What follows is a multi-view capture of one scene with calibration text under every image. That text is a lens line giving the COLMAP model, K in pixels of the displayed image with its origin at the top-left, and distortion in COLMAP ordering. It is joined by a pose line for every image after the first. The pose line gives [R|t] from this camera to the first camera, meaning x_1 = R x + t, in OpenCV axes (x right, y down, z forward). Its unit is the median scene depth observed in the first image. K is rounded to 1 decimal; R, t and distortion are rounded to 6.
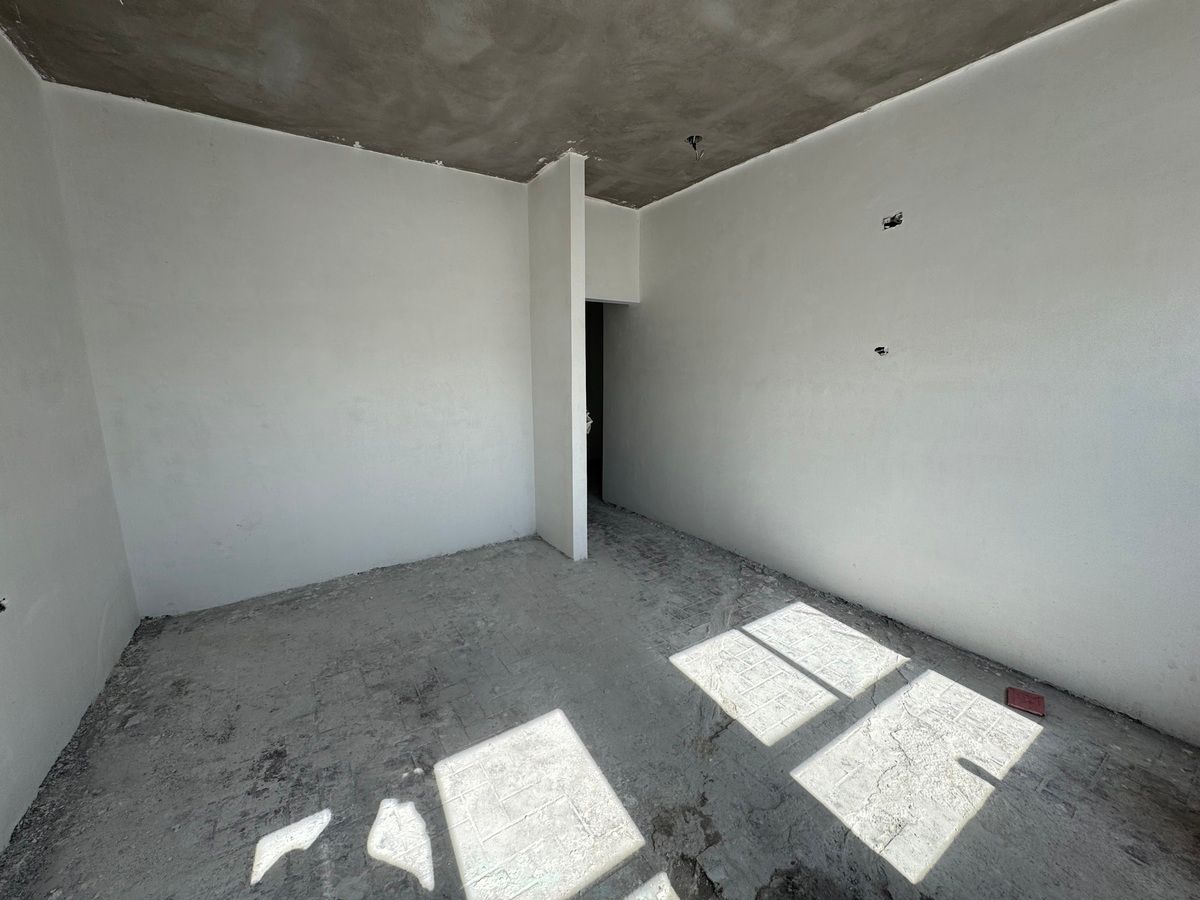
lens RADIAL K [[478.7, 0, 600.9], [0, 478.7, 451.6], [0, 0, 1]] dist [-0.002410, 0.000107]
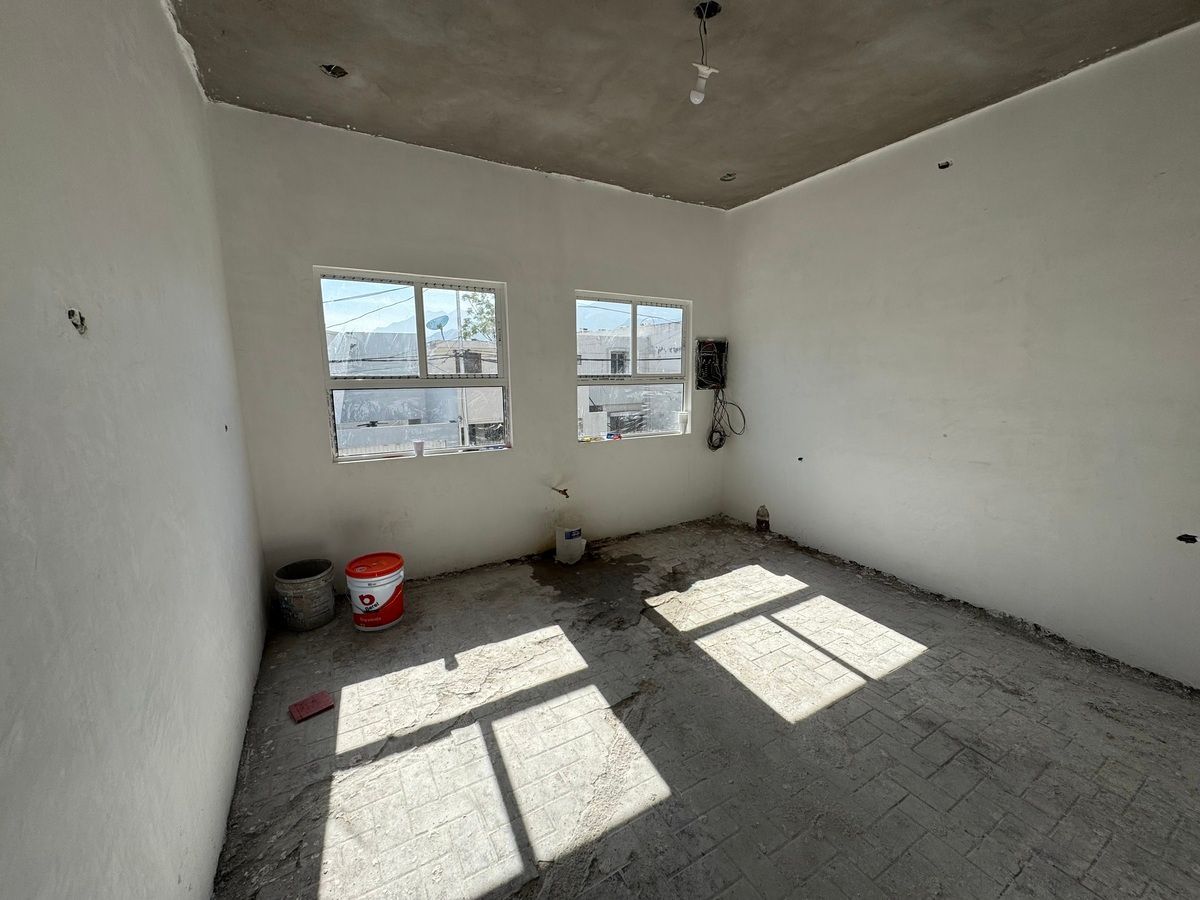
lens RADIAL K [[478.7, 0, 598.2], [0, 478.7, 447.0], [0, 0, 1]] dist [-0.002410, 0.000107]
pose [[-0.998135, 0.002024, 0.061005, 0.242035], [0.021704, 0.945896, 0.323743, -0.302318], [-0.057049, 0.324464, -0.944176, 1.772495]]
